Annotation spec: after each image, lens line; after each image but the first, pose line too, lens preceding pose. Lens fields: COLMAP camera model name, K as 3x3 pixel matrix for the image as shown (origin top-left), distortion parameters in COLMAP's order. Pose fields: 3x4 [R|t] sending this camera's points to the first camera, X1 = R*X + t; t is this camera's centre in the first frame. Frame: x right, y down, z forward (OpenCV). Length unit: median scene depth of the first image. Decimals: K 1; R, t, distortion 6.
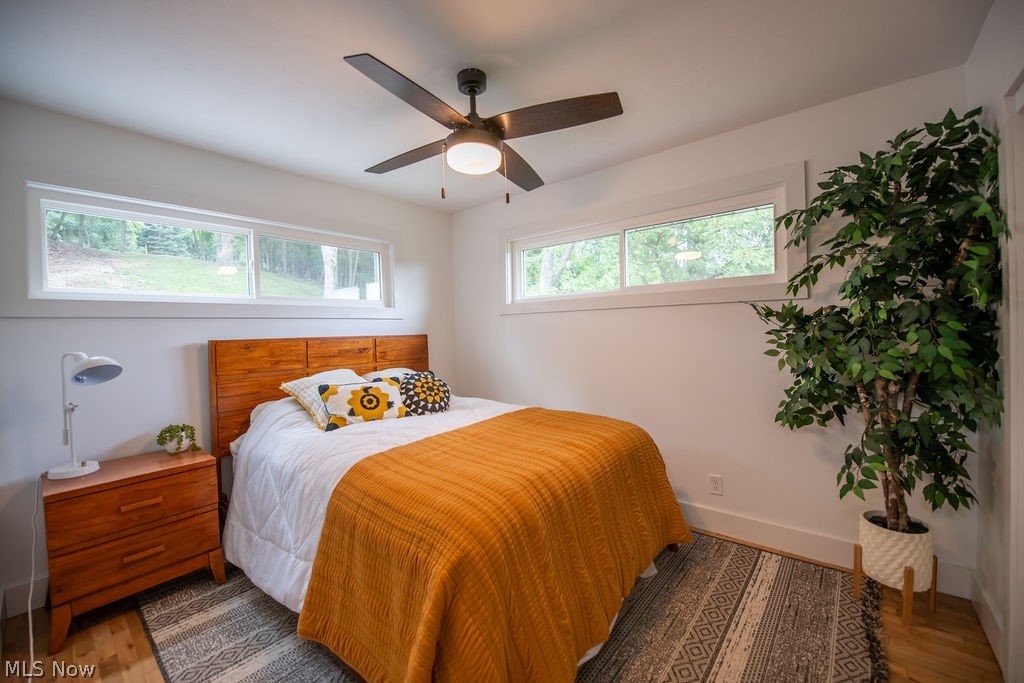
lens RADIAL K [[407.1, 0, 511.3], [0, 407.1, 337.6], [0, 0, 1]] dist [-0.015225, -0.001679]
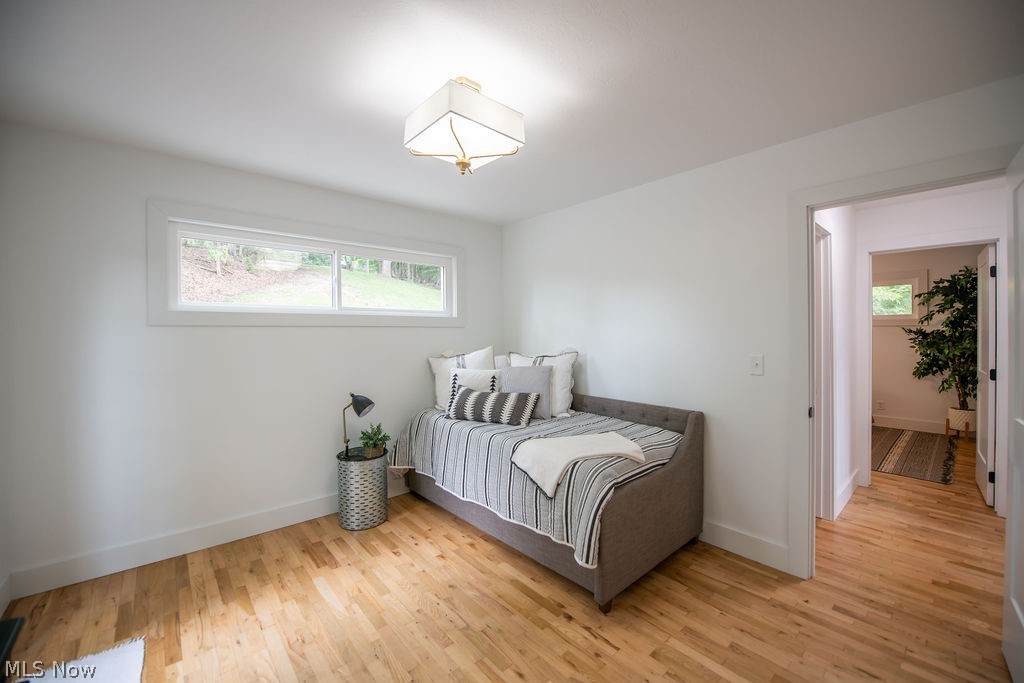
lens RADIAL K [[407.1, 0, 511.7], [0, 407.1, 338.2], [0, 0, 1]] dist [-0.015225, -0.001679]
pose [[0.987629, 0.016051, -0.155987, -1.546151], [-0.016149, 0.999869, 0.000635, 0.020953], [0.155977, 0.001892, 0.987759, -2.007048]]
